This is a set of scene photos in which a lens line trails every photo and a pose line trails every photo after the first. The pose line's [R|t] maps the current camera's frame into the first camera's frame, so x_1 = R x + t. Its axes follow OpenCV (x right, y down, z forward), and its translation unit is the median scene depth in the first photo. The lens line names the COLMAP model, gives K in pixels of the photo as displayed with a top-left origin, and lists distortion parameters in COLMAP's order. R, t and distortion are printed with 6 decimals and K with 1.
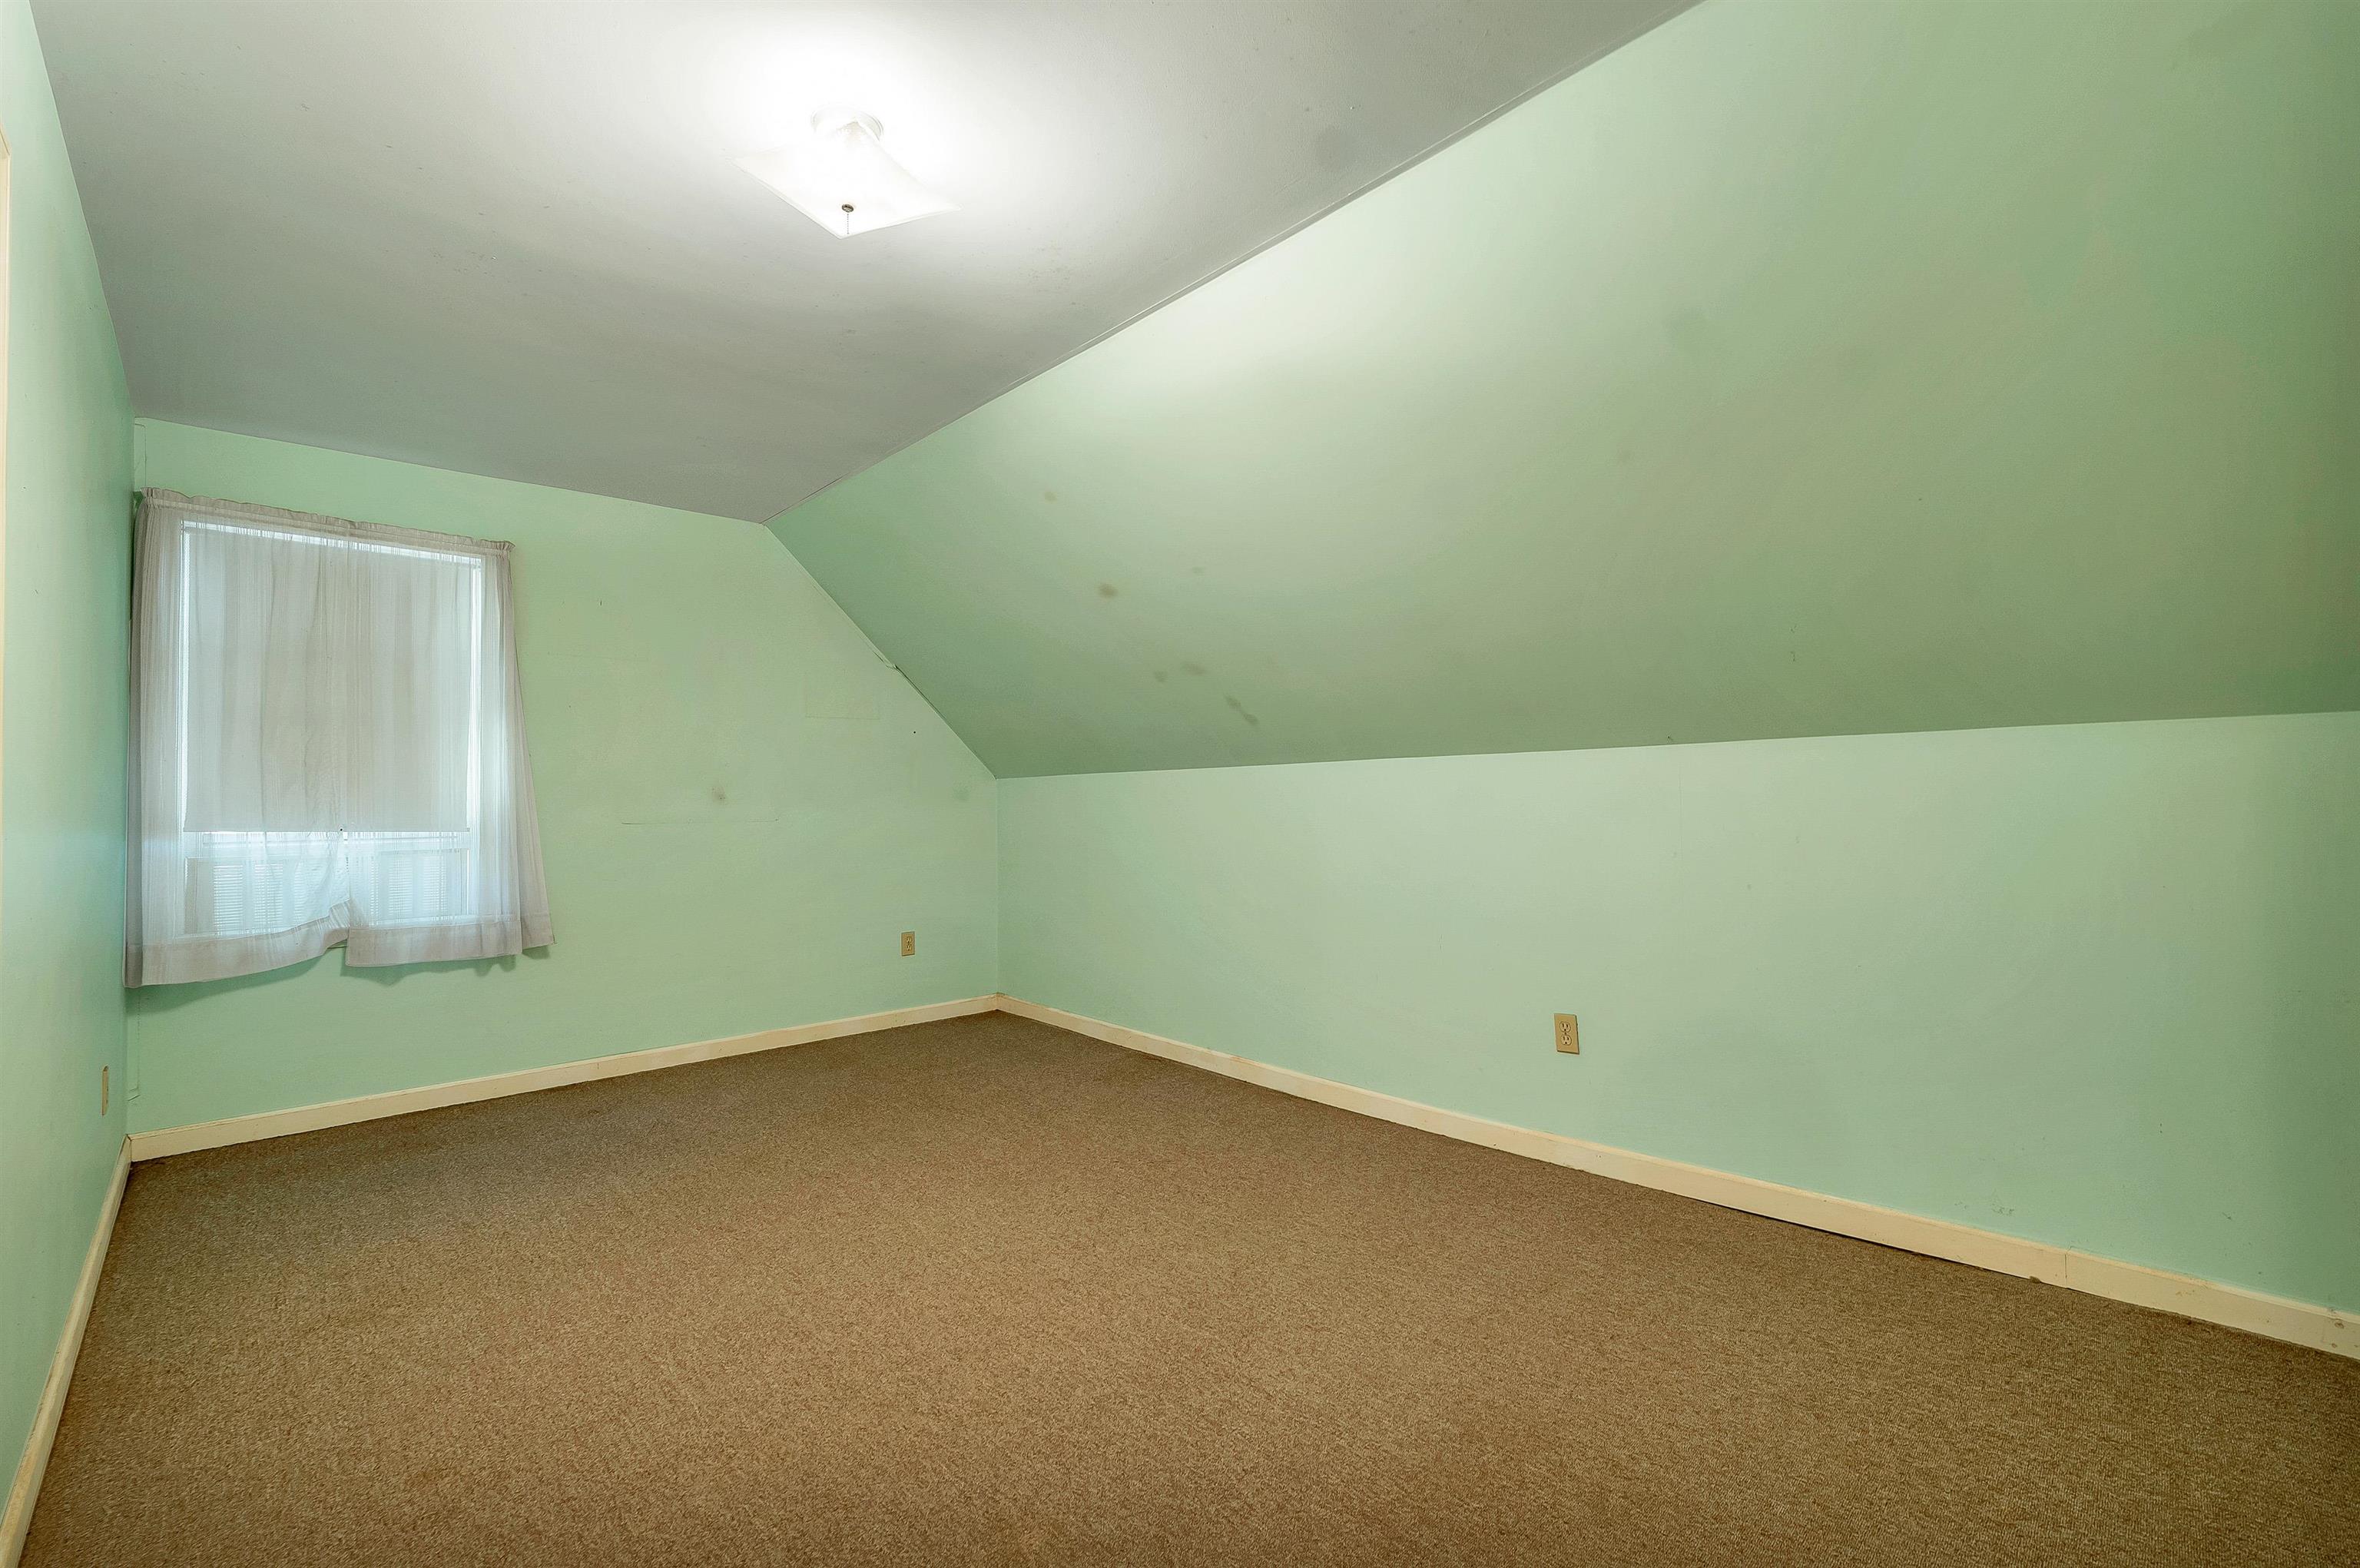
lens RADIAL K [[983.1, 0, 1175.4], [0, 983.1, 792.6], [0, 0, 1]] dist [-0.000805, -0.000189]
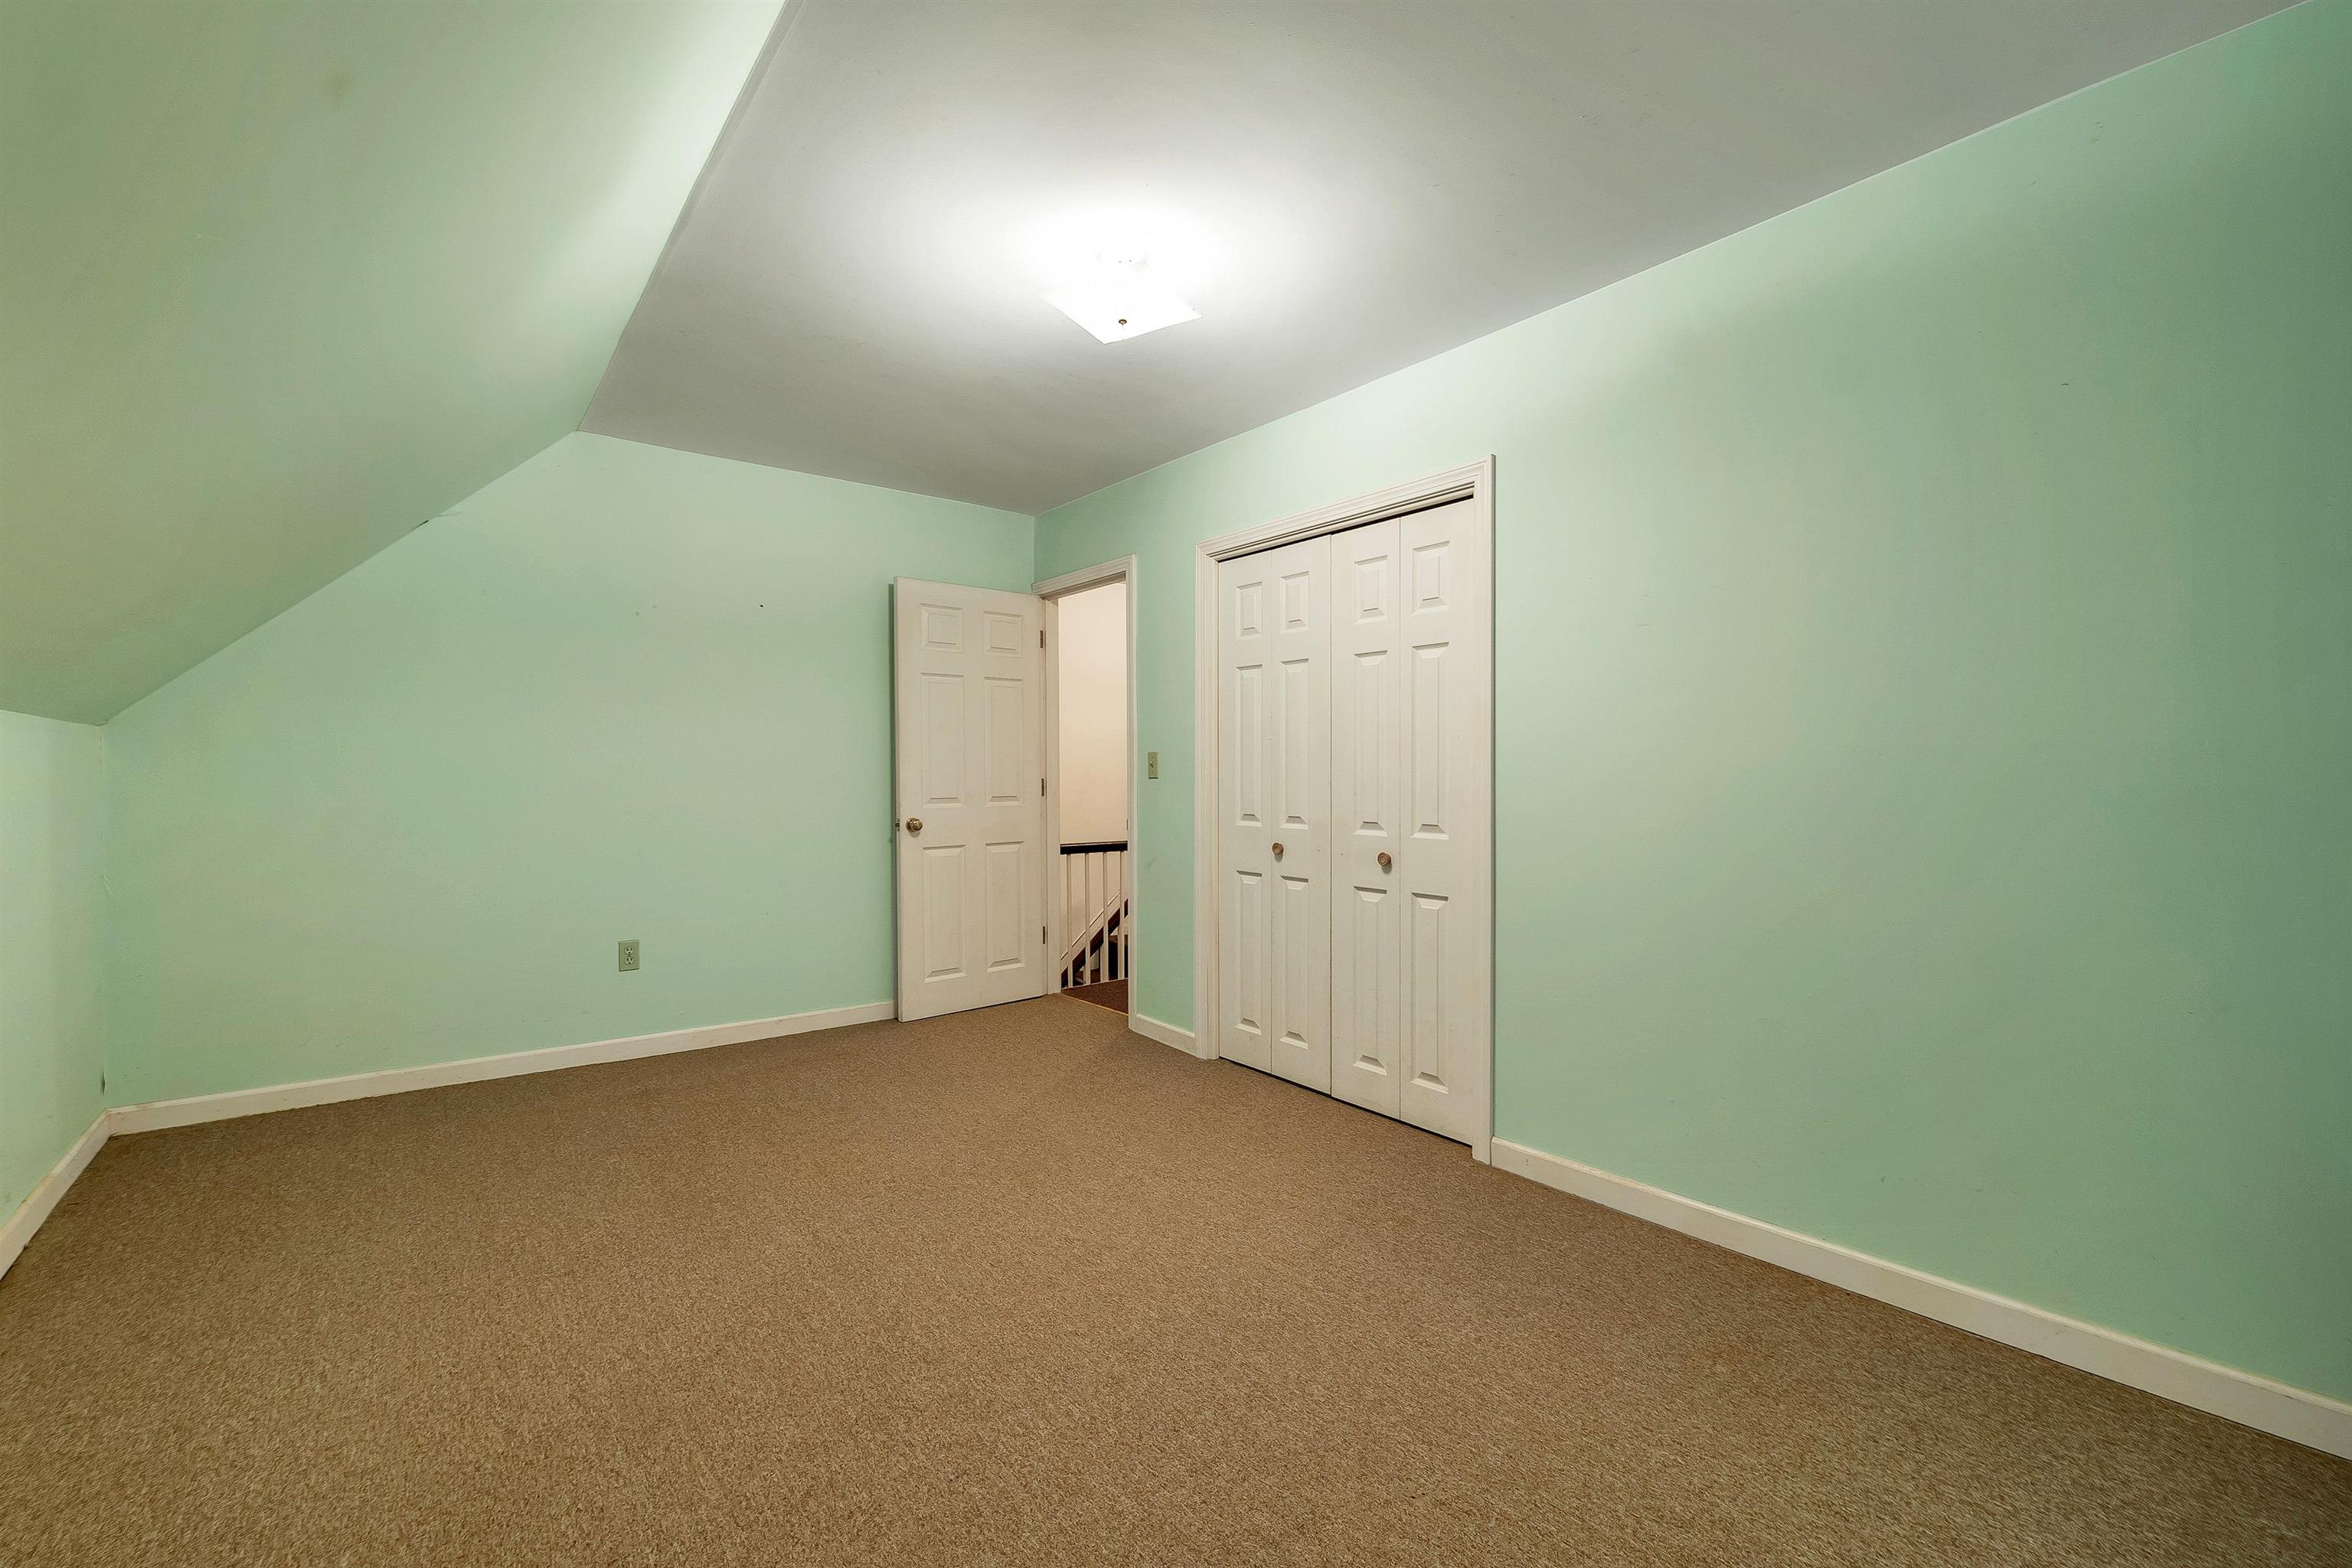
lens RADIAL K [[1008.1, 0, 1174.2], [0, 1008.1, 796.9], [0, 0, 1]] dist [0.001628, 0.000732]
pose [[-0.994632, 0.012554, 0.102715, -0.290822], [0.013326, 0.999888, 0.006832, 0.019196], [-0.102618, 0.008164, -0.994687, 1.279442]]
